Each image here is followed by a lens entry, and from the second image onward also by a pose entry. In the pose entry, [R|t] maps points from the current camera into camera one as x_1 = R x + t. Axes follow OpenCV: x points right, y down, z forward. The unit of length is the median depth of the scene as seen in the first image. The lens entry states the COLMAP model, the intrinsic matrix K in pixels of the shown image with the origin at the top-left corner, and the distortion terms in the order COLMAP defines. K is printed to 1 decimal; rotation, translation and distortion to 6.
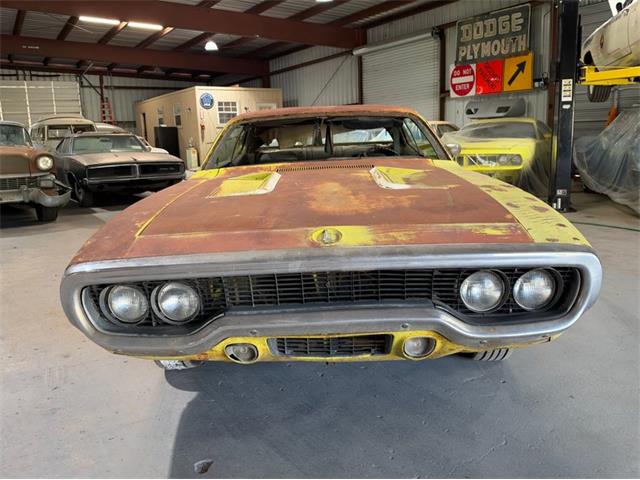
lens RADIAL K [[543.4, 0, 314.7], [0, 543.4, 236.4], [0, 0, 1]] dist [0.075747, -0.153468]
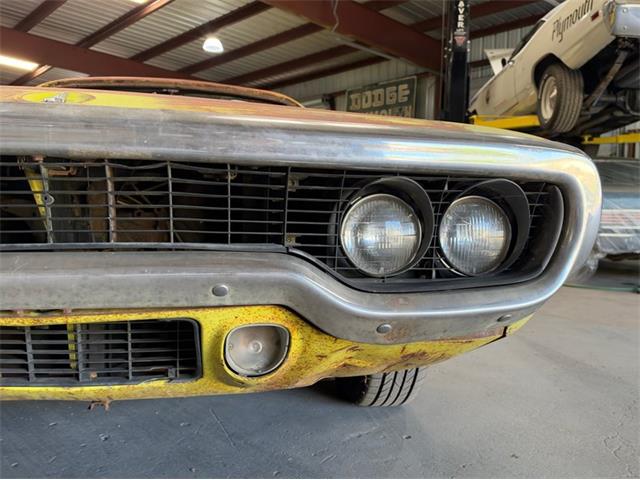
lens RADIAL K [[543.4, 0, 329.9], [0, 543.4, 238.8], [0, 0, 1]] dist [0.075747, -0.153468]
pose [[0.974075, 0.050174, 0.220591, 0.132433], [-0.019807, 0.990265, -0.137775, 0.155760], [-0.225357, 0.129834, 0.965587, 0.468888]]
